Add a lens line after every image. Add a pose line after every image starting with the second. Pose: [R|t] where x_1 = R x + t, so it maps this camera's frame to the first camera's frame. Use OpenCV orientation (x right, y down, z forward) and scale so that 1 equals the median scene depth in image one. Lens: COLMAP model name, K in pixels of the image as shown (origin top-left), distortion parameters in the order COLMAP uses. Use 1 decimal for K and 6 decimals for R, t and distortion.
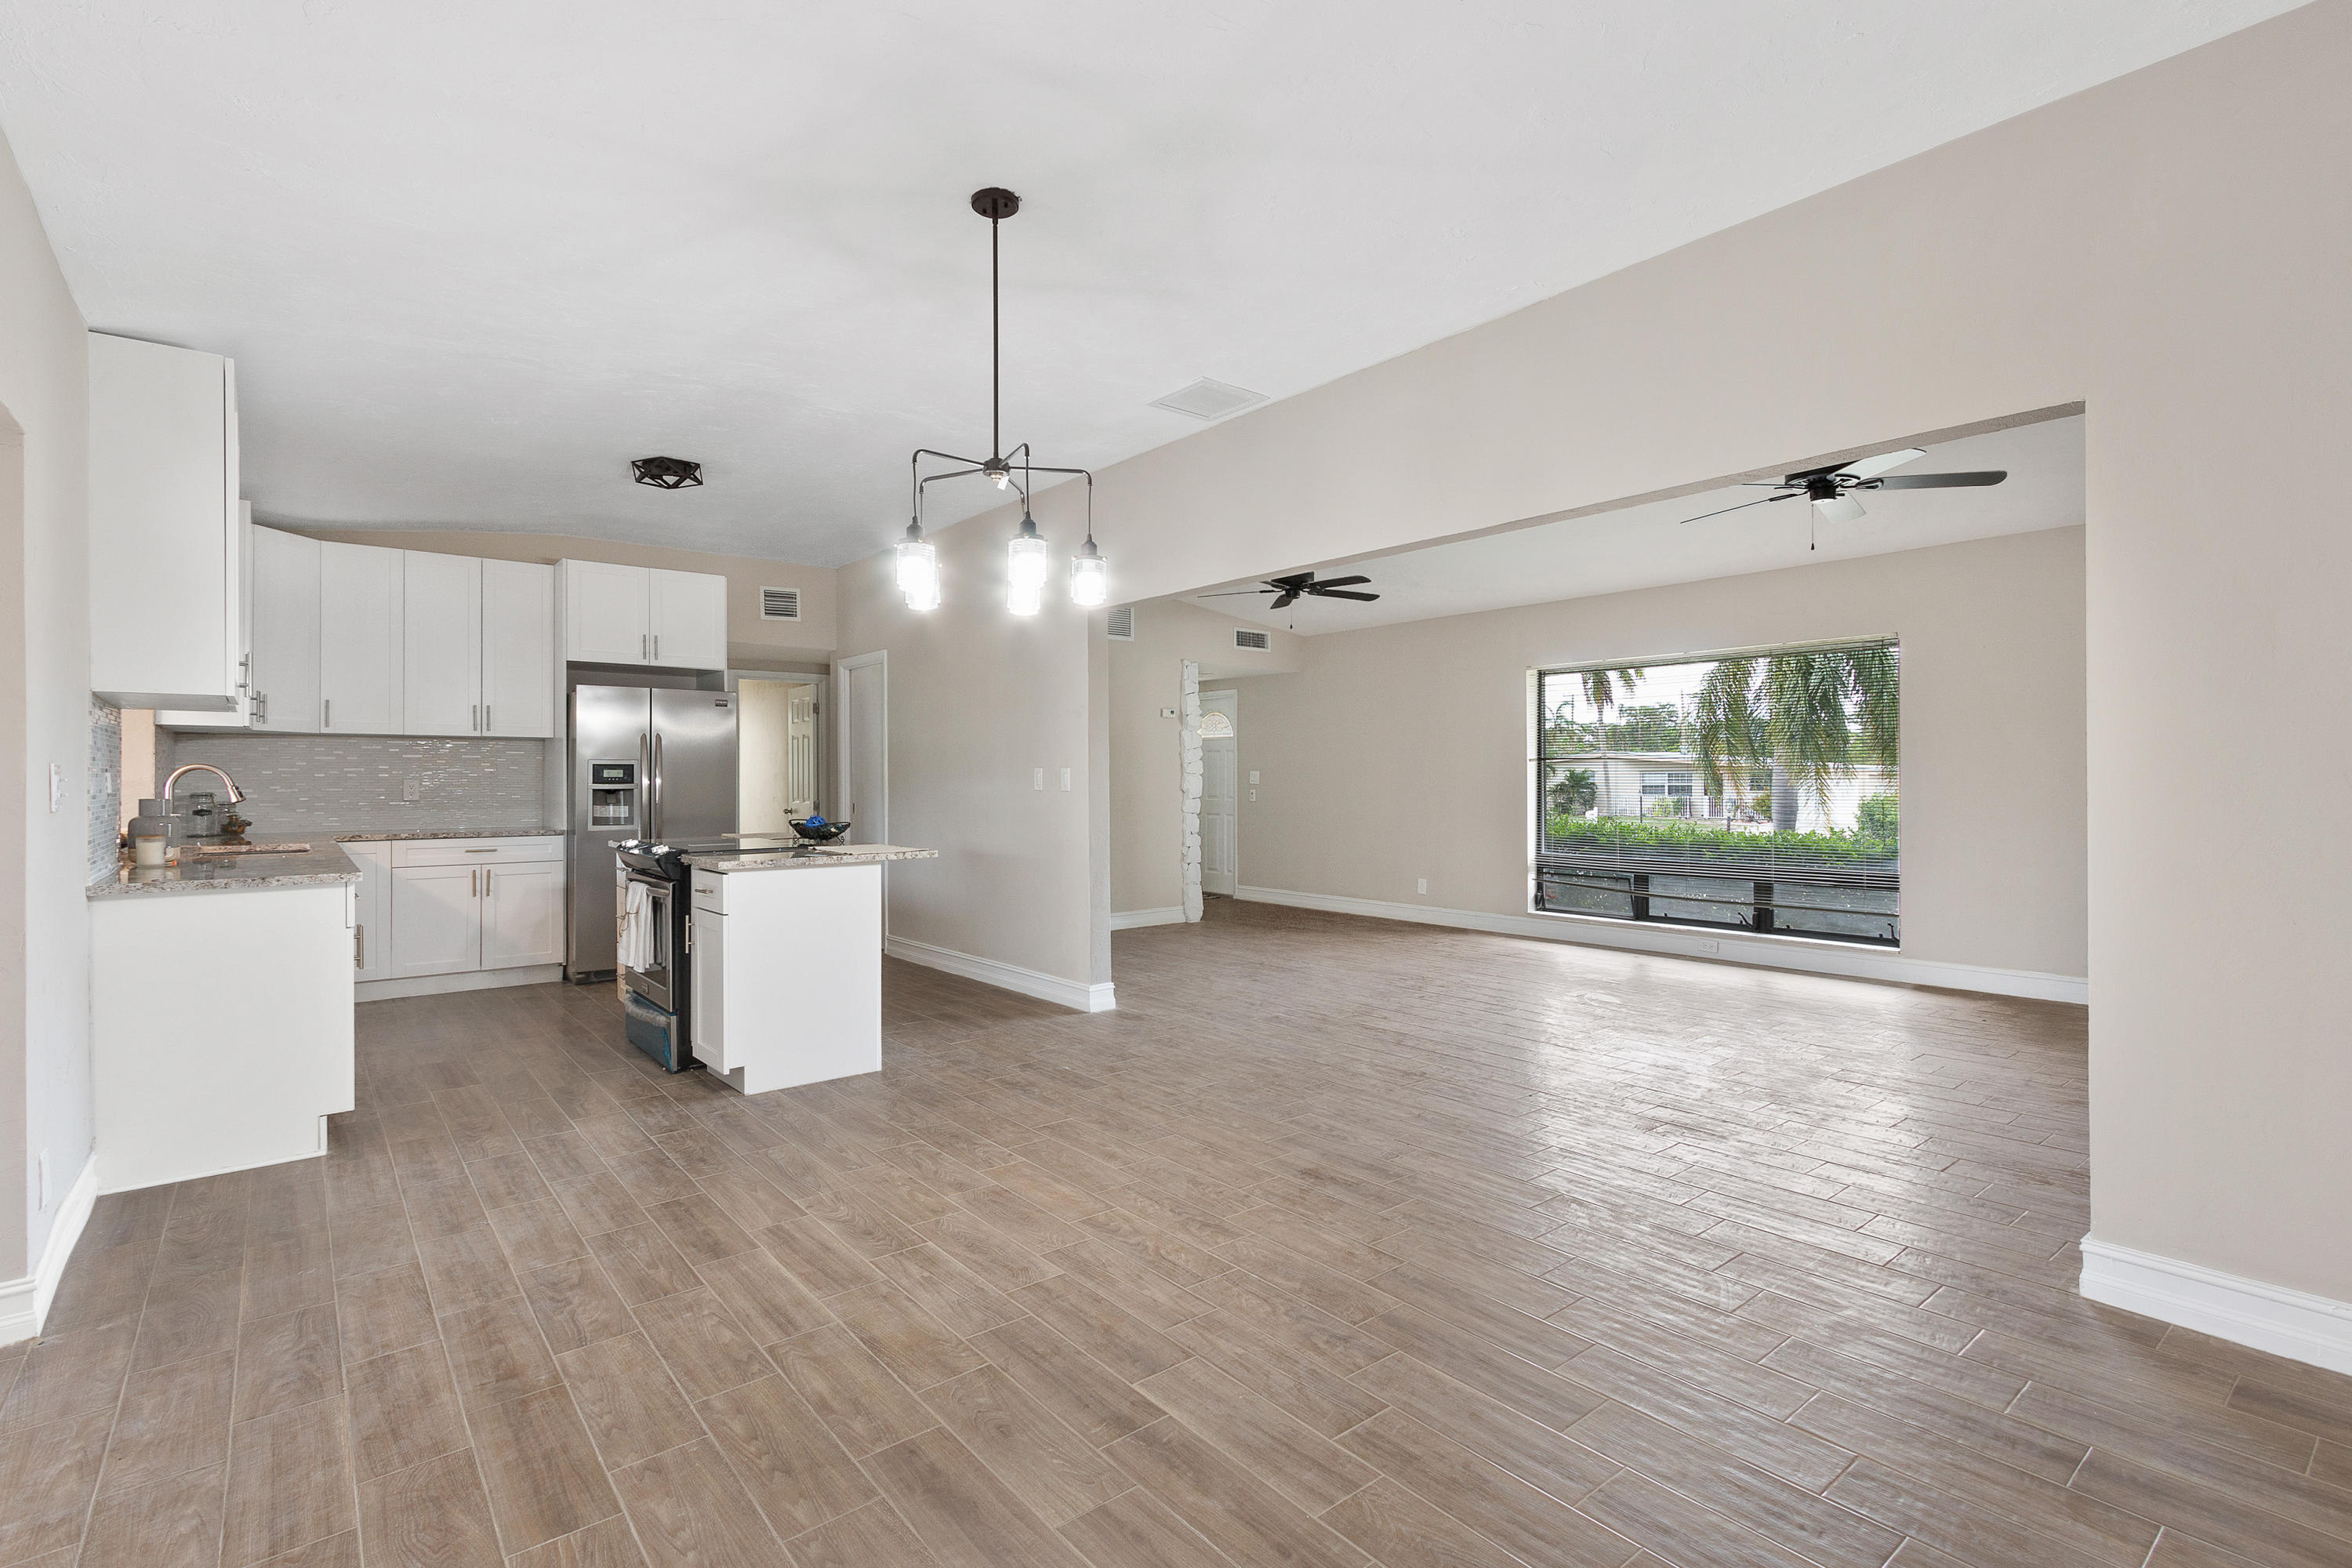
lens RADIAL K [[1103.3, 0, 1163.2], [0, 1103.3, 786.7], [0, 0, 1]] dist [-0.005131, -0.001619]
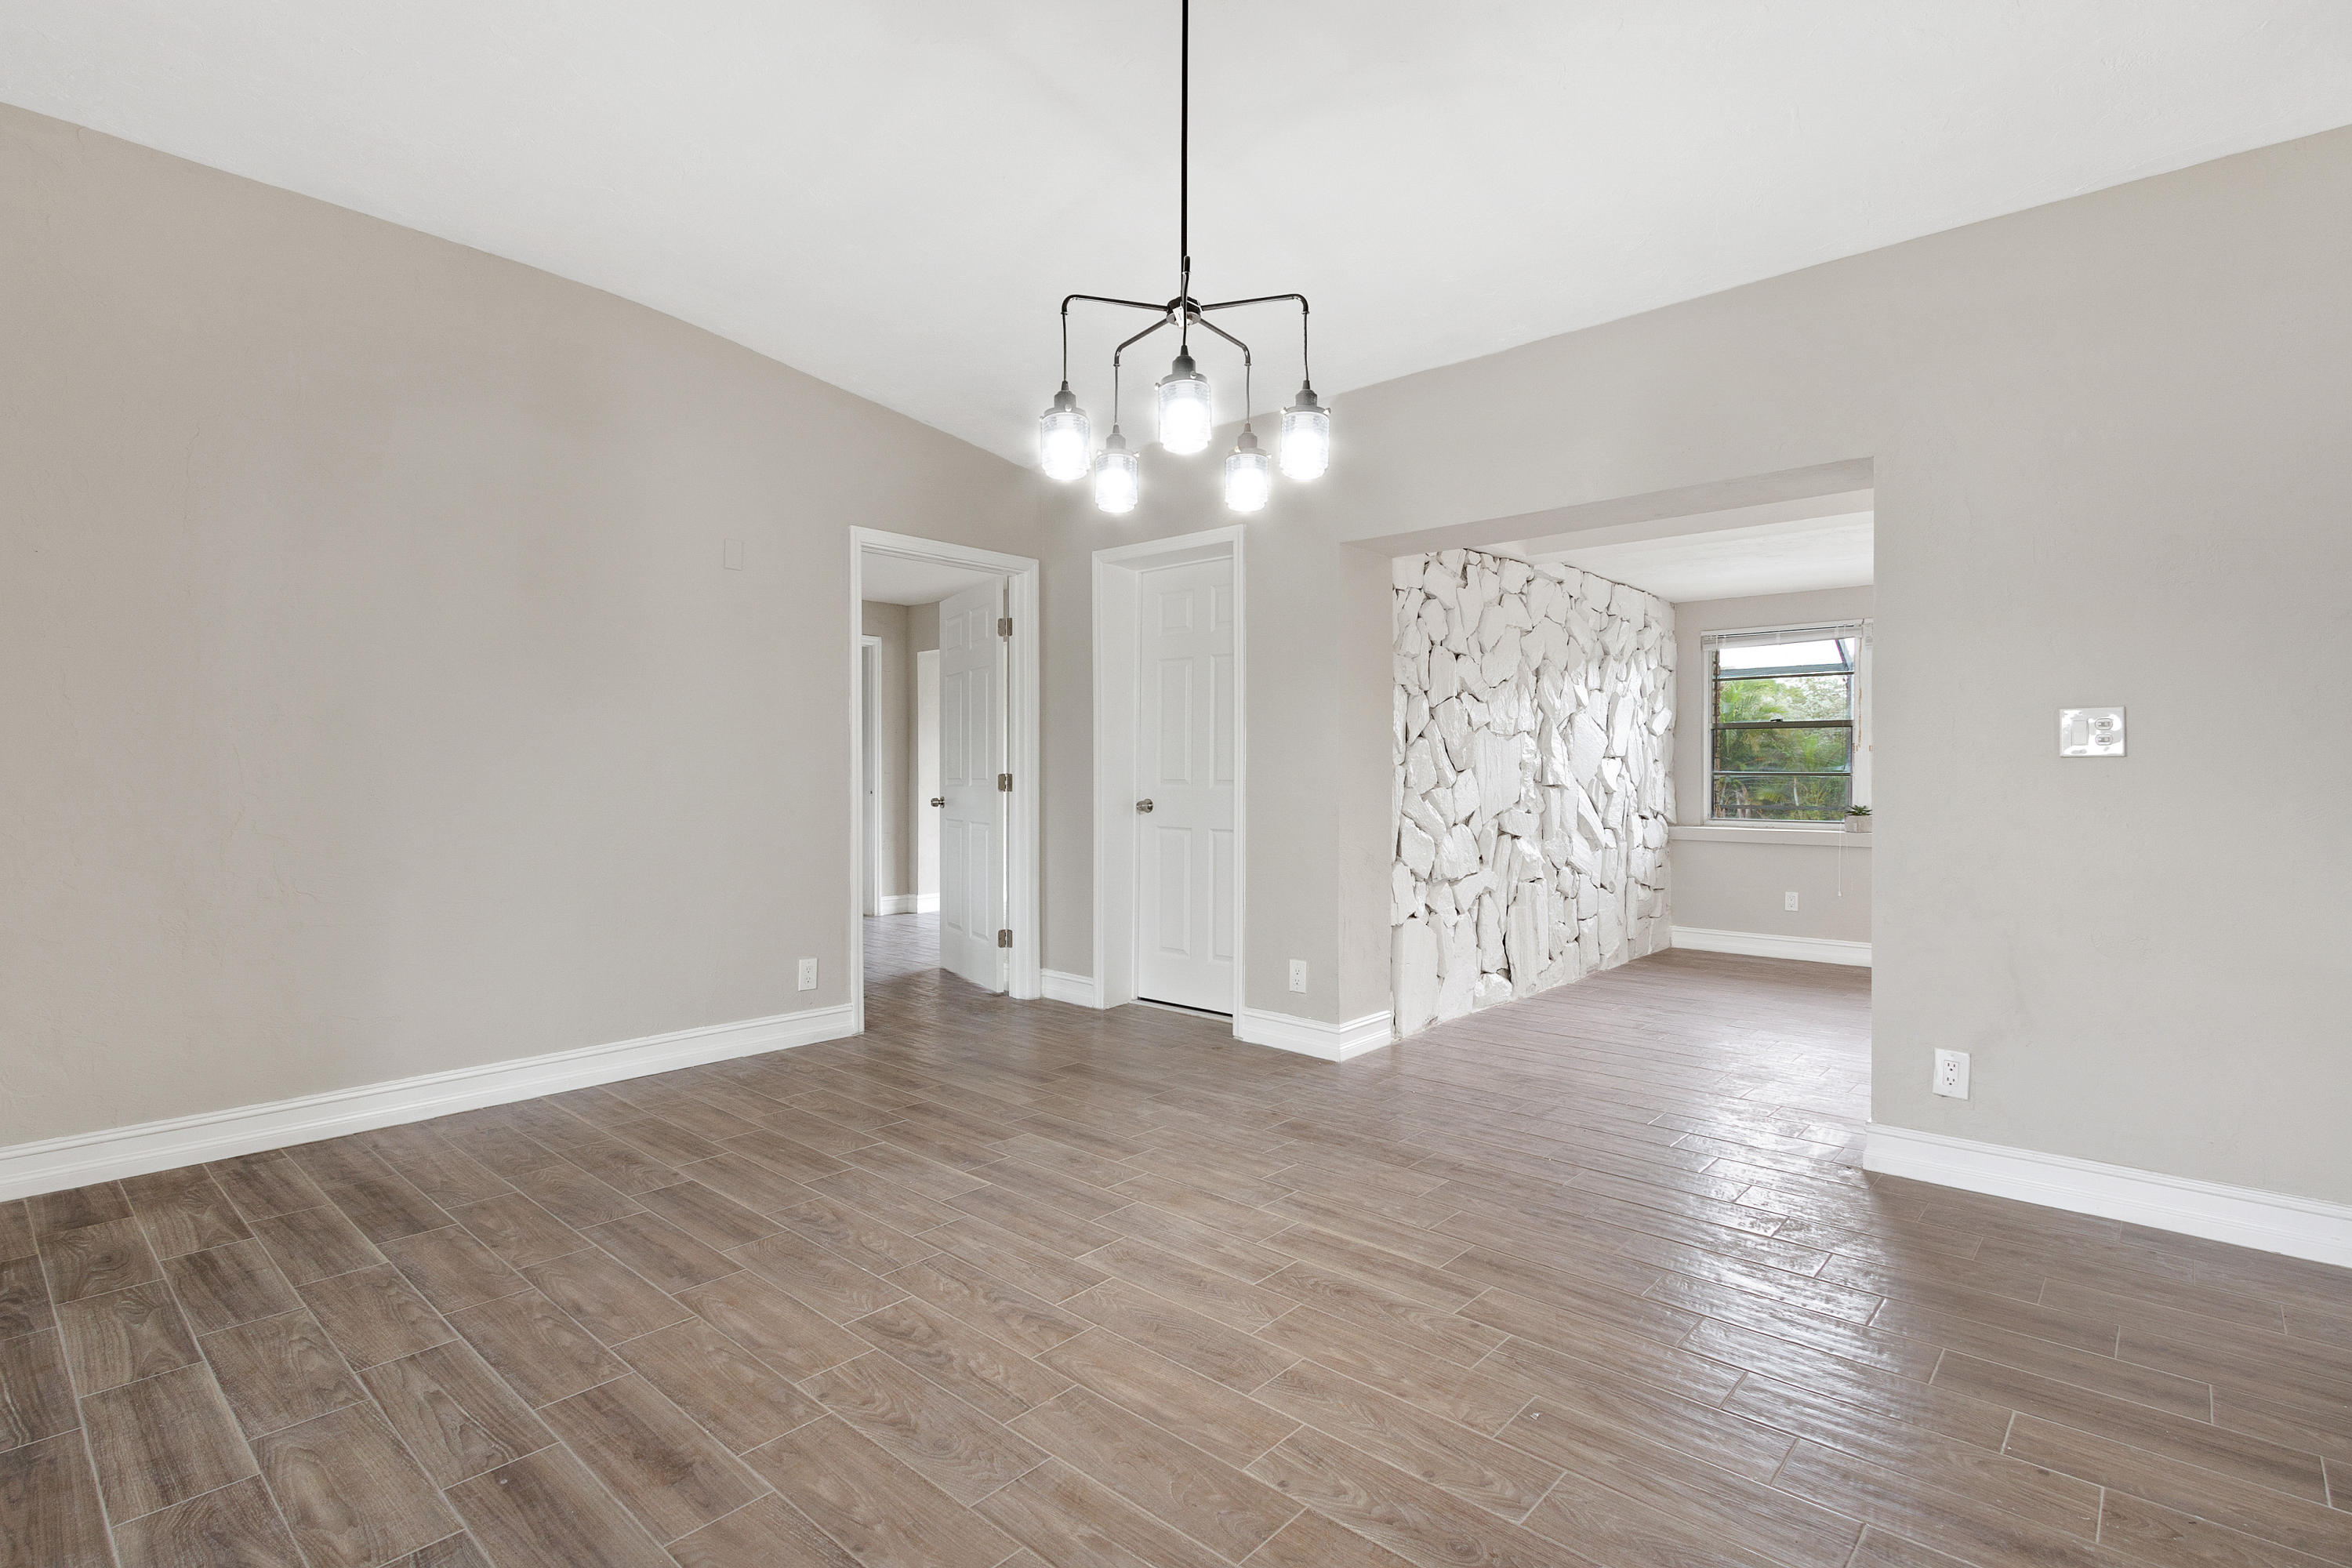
lens RADIAL K [[1103.3, 0, 1177.8], [0, 1103.3, 774.8], [0, 0, 1]] dist [-0.005131, -0.001619]
pose [[-0.984150, -0.000102, -0.177338, -0.008432], [-0.002420, 0.999914, 0.012857, 0.018160], [0.177321, 0.013083, -0.984066, 1.475088]]
